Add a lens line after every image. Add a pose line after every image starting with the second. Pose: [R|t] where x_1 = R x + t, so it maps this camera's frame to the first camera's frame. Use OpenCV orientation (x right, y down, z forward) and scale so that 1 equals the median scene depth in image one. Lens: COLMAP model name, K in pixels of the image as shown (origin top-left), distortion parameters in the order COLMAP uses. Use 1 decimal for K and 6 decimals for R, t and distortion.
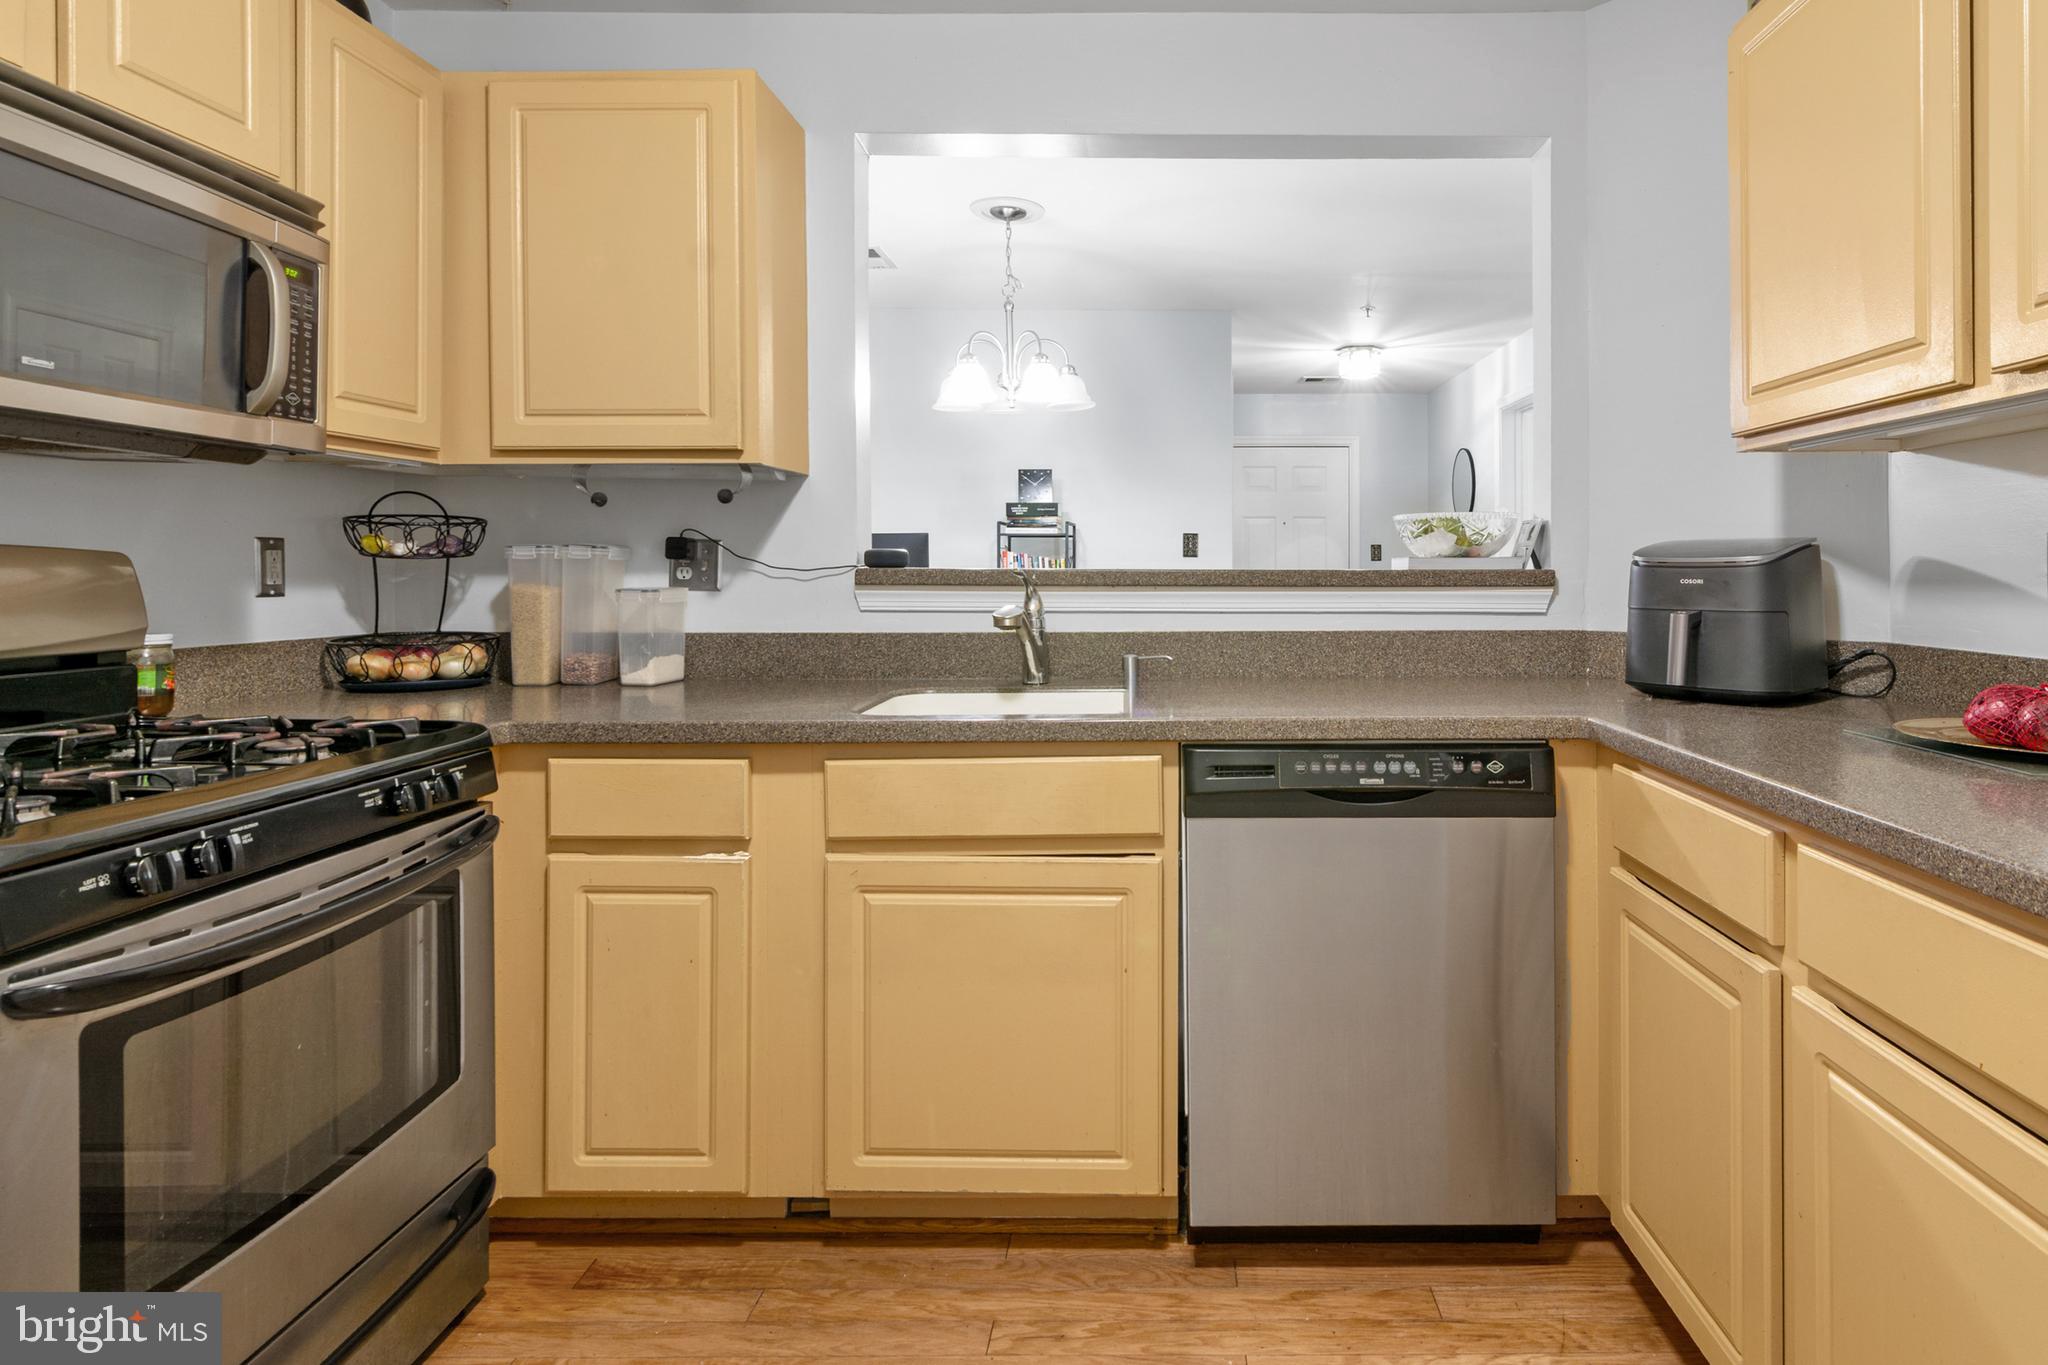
lens RADIAL K [[1101.4, 0, 1166.4], [0, 1101.4, 570.2], [0, 0, 1]] dist [0.001183, 0.000332]
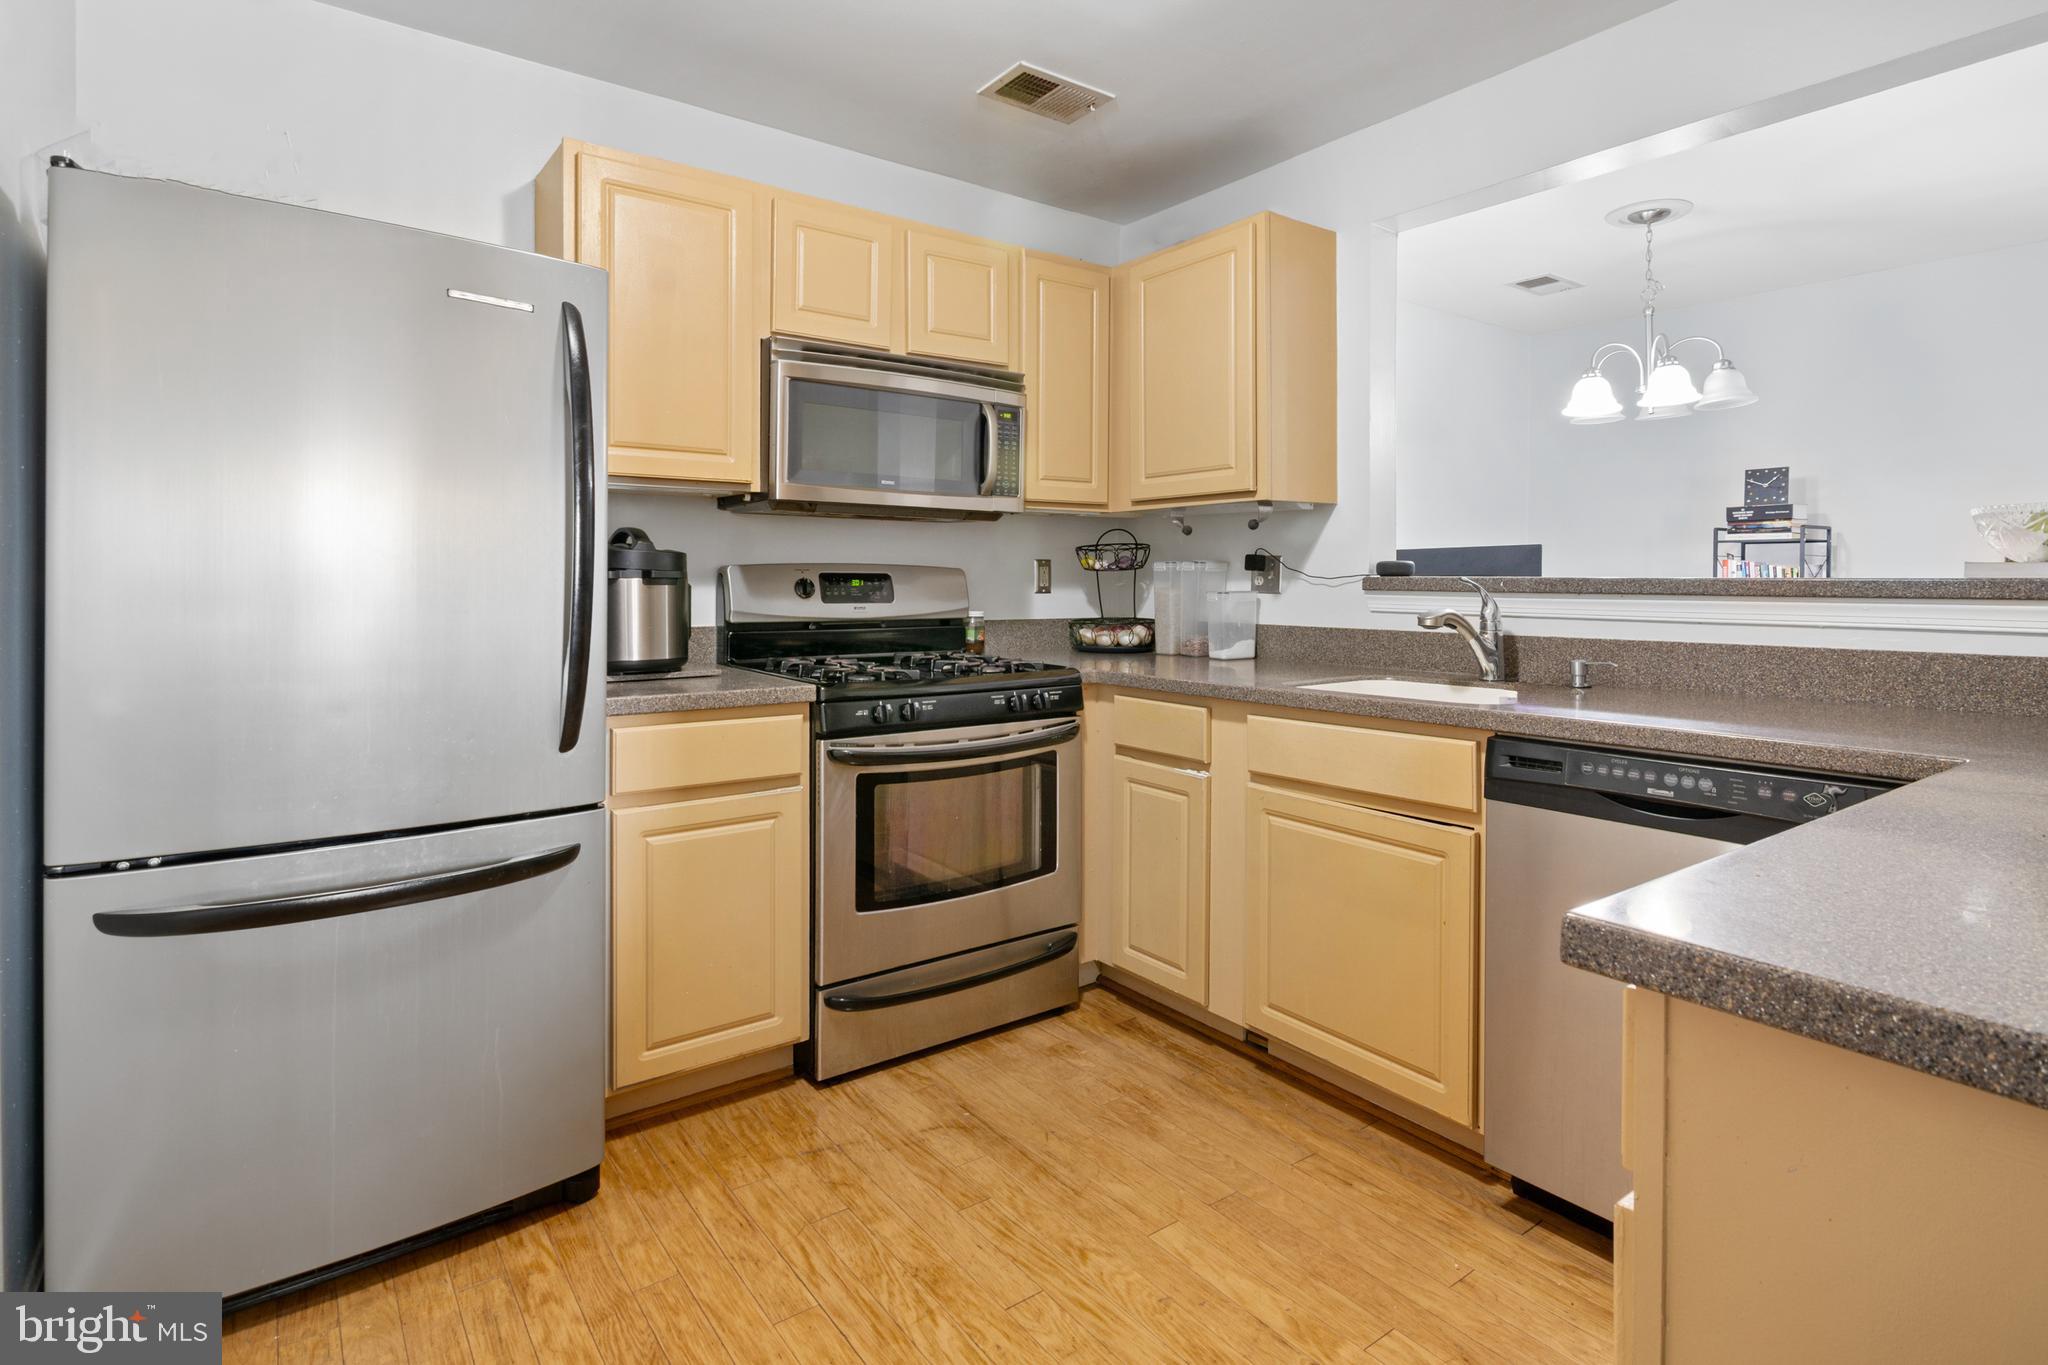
lens RADIAL K [[1042.6, 0, 1006.1], [0, 1042.6, 581.5], [0, 0, 1]] dist [0.002387, 0.000572]
pose [[0.584629, 0.002693, -0.811296, 0.552816], [-0.002203, 0.999996, 0.001731, 0.002885], [0.811298, 0.000776, 0.584632, -0.016777]]
